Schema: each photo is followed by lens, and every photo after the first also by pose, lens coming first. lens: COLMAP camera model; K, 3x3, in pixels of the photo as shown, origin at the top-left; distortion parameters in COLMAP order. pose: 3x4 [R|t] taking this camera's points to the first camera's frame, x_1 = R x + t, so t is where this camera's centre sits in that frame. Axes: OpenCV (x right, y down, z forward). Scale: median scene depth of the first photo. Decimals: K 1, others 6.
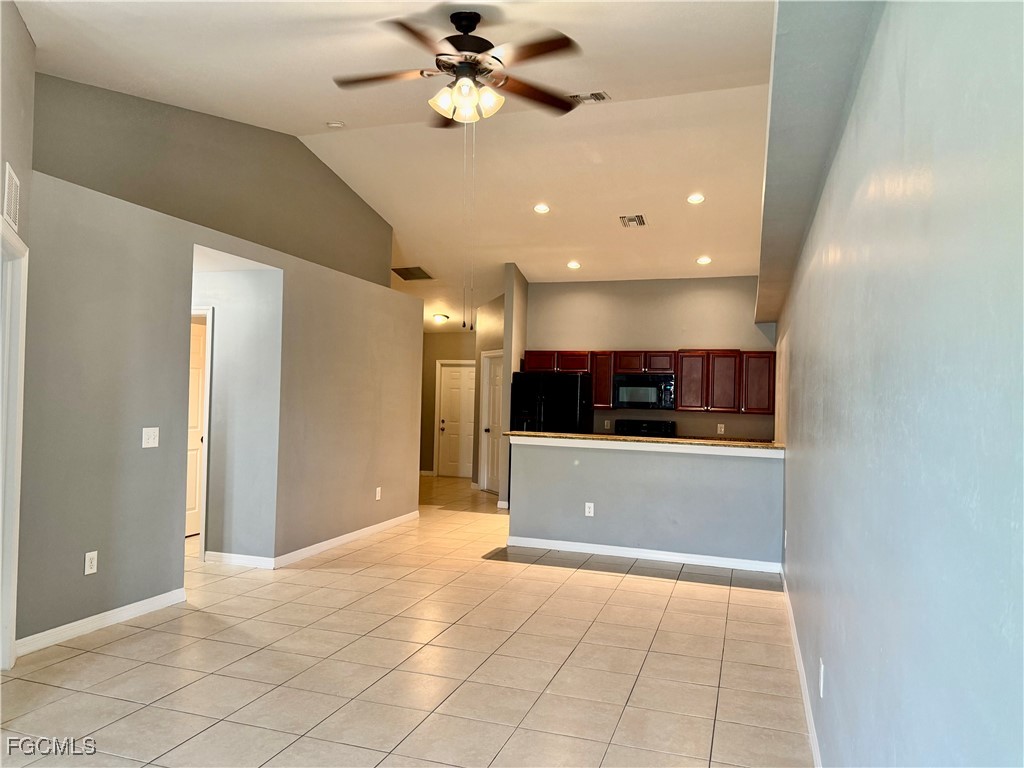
lens RADIAL K [[734.1, 0, 512.0], [0, 734.1, 384.0], [0, 0, 1]] dist [0.066109, -0.004310]
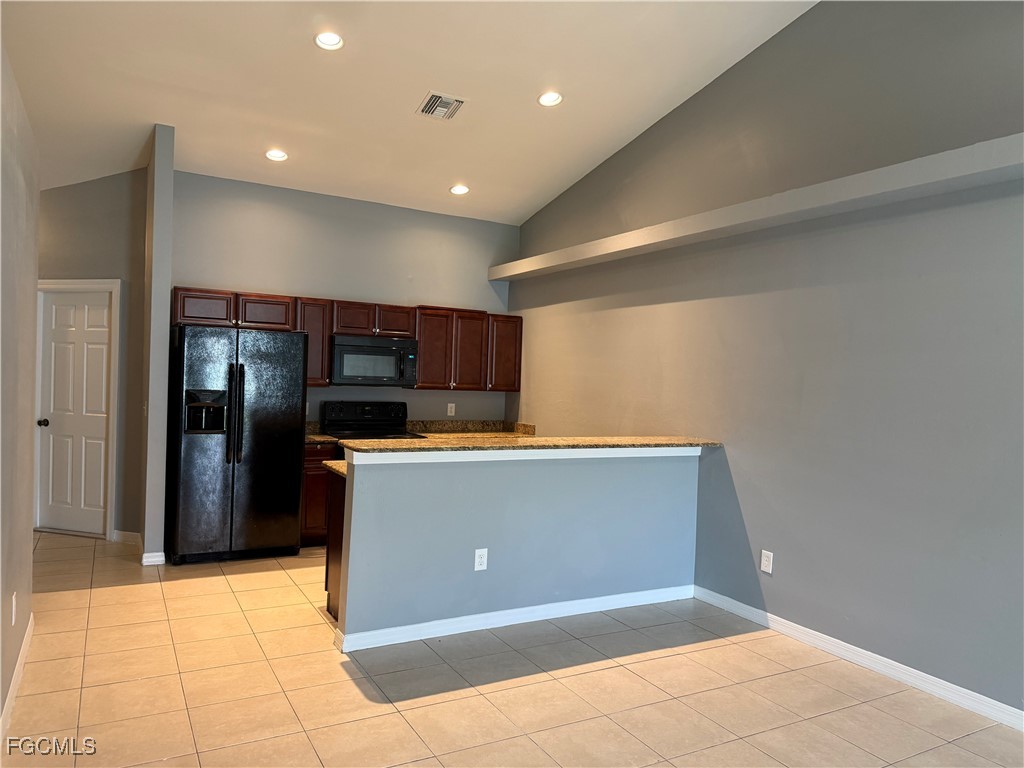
lens RADIAL K [[734.1, 0, 512.0], [0, 734.1, 384.0], [0, 0, 1]] dist [0.066109, -0.004310]
pose [[0.656342, -0.019732, 0.754205, -0.278211], [-0.039573, 0.997382, 0.060532, -0.017039], [-0.753425, -0.069576, 0.653843, 0.447240]]
